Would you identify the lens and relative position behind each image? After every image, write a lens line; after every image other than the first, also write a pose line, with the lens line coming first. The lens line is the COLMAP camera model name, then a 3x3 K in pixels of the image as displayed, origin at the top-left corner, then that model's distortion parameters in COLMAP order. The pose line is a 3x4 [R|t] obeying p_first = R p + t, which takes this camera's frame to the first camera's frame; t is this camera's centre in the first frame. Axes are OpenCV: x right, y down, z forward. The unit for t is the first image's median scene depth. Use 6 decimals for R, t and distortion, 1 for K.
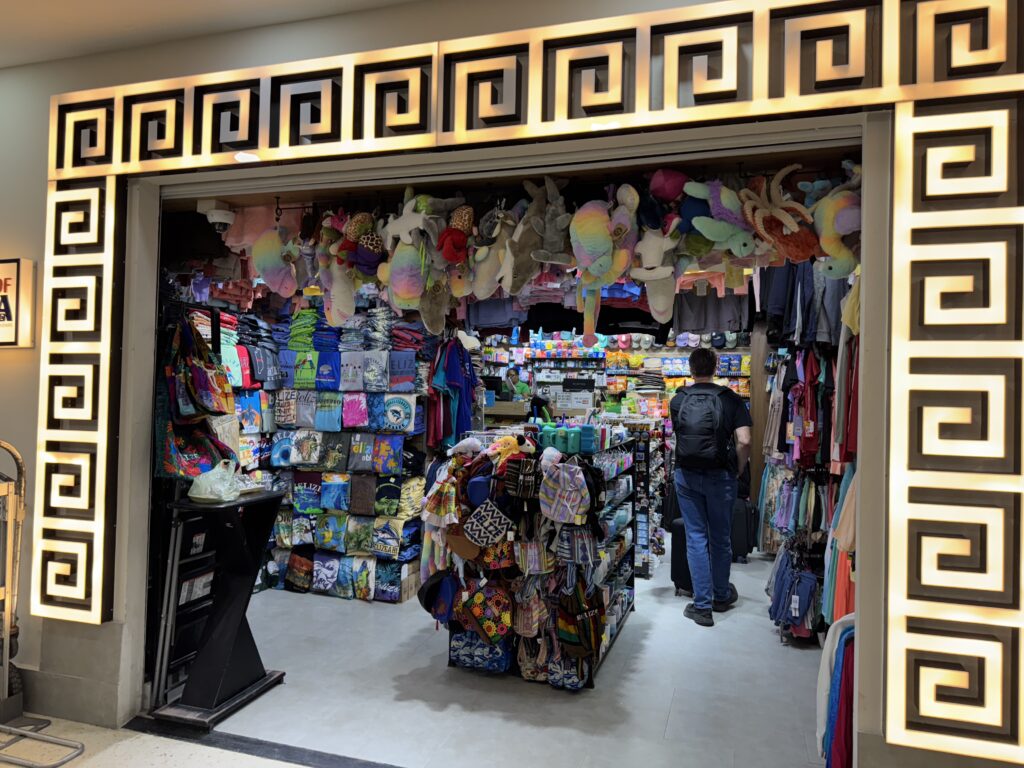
lens RADIAL K [[731.7, 0, 512.4], [0, 731.7, 381.0], [0, 0, 1]] dist [0.061341, 0.001763]
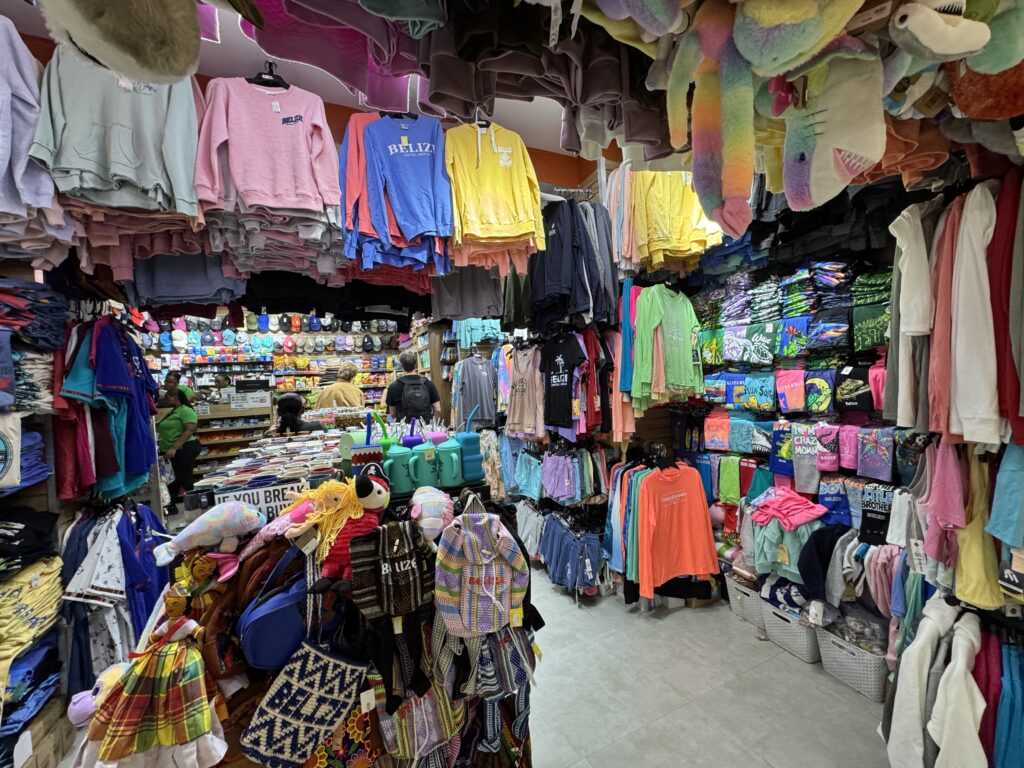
lens RADIAL K [[408.4, 0, 514.5], [0, 408.4, 384.4], [0, 0, 1]] dist [-0.004435, -0.000041]
pose [[0.729684, -0.067486, 0.680446, -0.069829], [0.058519, 0.997630, 0.036191, 0.007669], [-0.681276, 0.013411, 0.731904, 0.548312]]
